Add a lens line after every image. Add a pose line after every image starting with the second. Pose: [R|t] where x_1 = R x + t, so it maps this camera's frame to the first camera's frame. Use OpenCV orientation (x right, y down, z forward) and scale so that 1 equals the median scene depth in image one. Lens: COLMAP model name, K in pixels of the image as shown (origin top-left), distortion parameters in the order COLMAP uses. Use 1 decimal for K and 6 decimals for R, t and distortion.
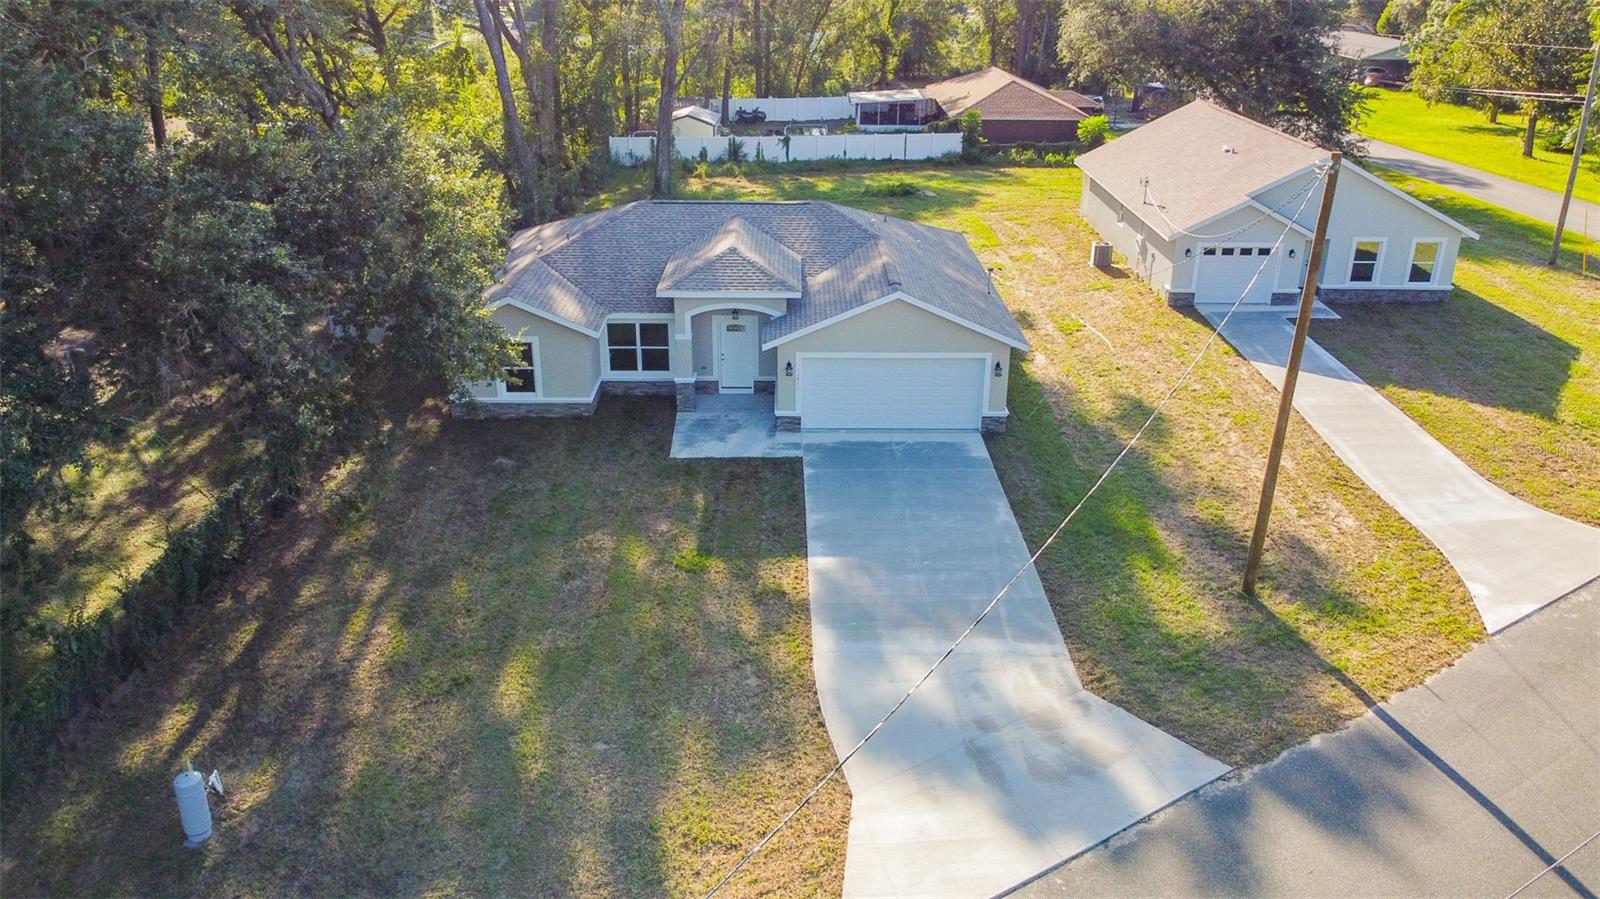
lens RADIAL K [[1221.6, 0, 800.0], [0, 1221.6, 449.5], [0, 0, 1]] dist [0.000889, -0.005364]
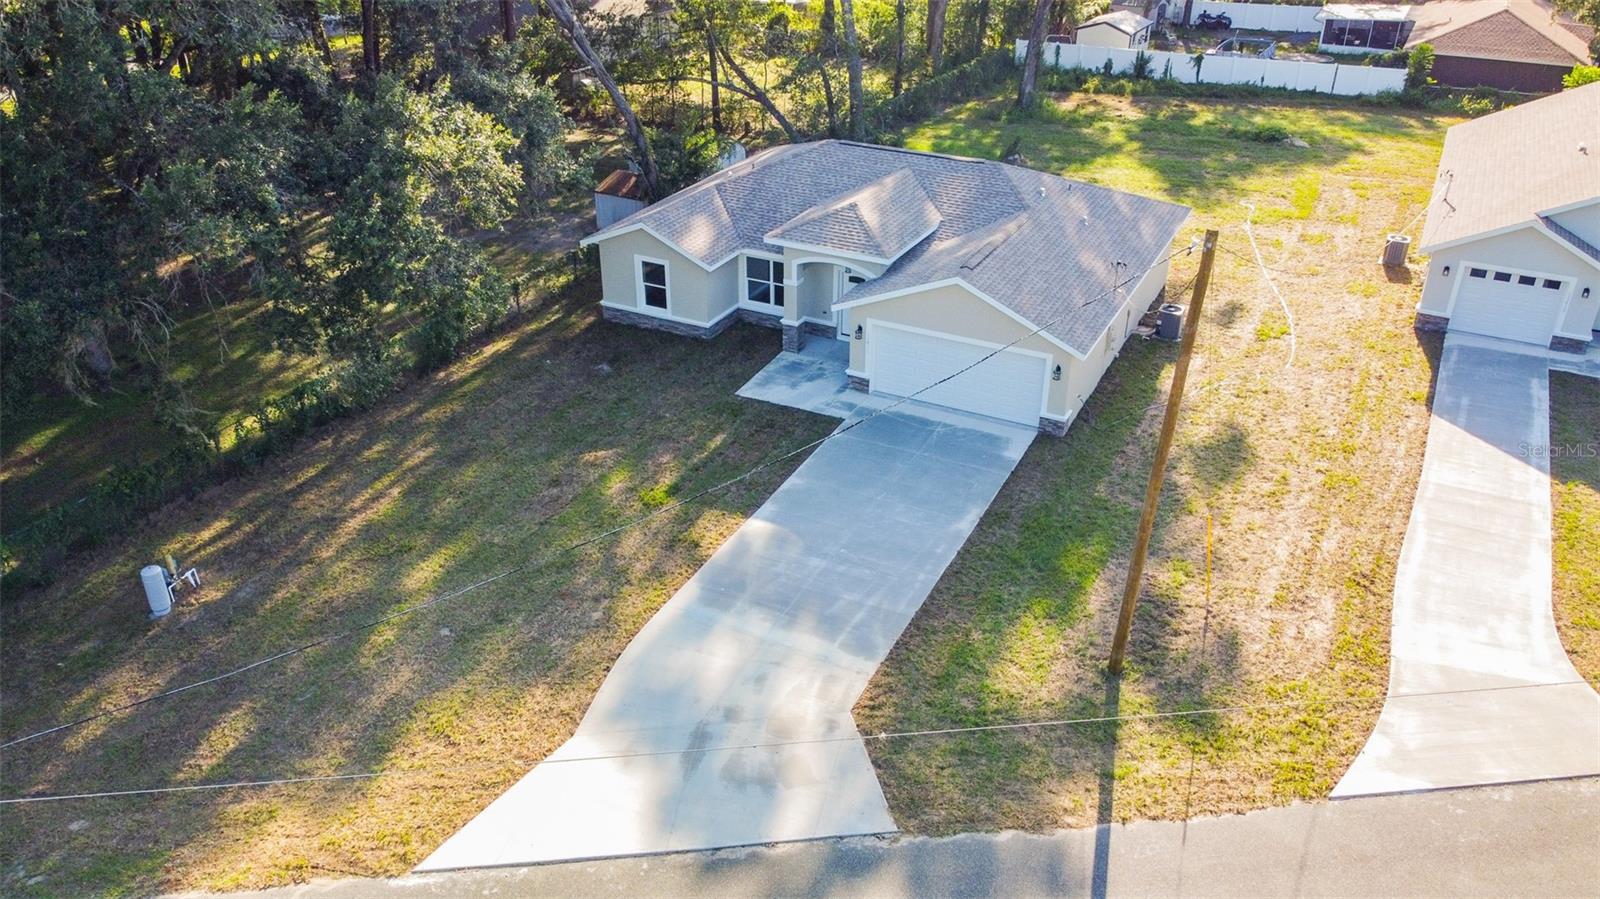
lens RADIAL K [[1221.6, 0, 800.0], [0, 1221.6, 449.5], [0, 0, 1]] dist [0.000889, -0.005364]
pose [[0.886182, 0.223003, -0.406142, 0.380091], [-0.177739, 0.973112, 0.146497, -0.109936], [0.427891, -0.057636, 0.901991, 0.042755]]
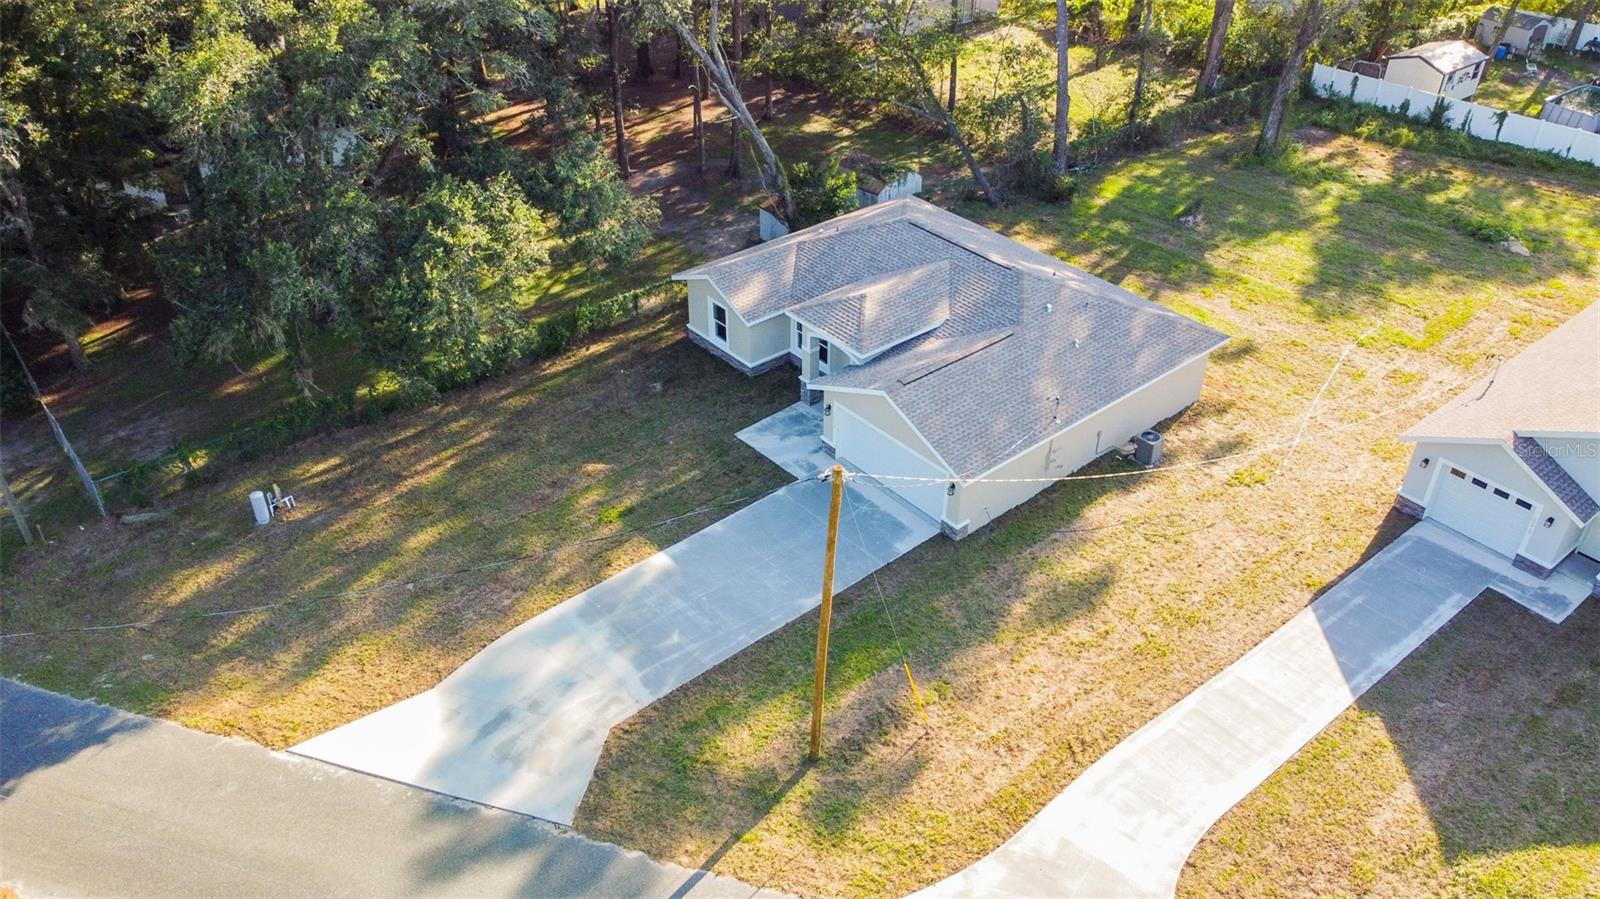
lens RADIAL K [[1201.0, 0, 805.2], [0, 1201.0, 480.3], [0, 0, 1]] dist [0.001615, 0.003707]
pose [[0.634691, 0.457216, -0.622993, 0.742508], [-0.298409, 0.888663, 0.348181, -0.407258], [0.712825, -0.035081, 0.700464, 0.137851]]
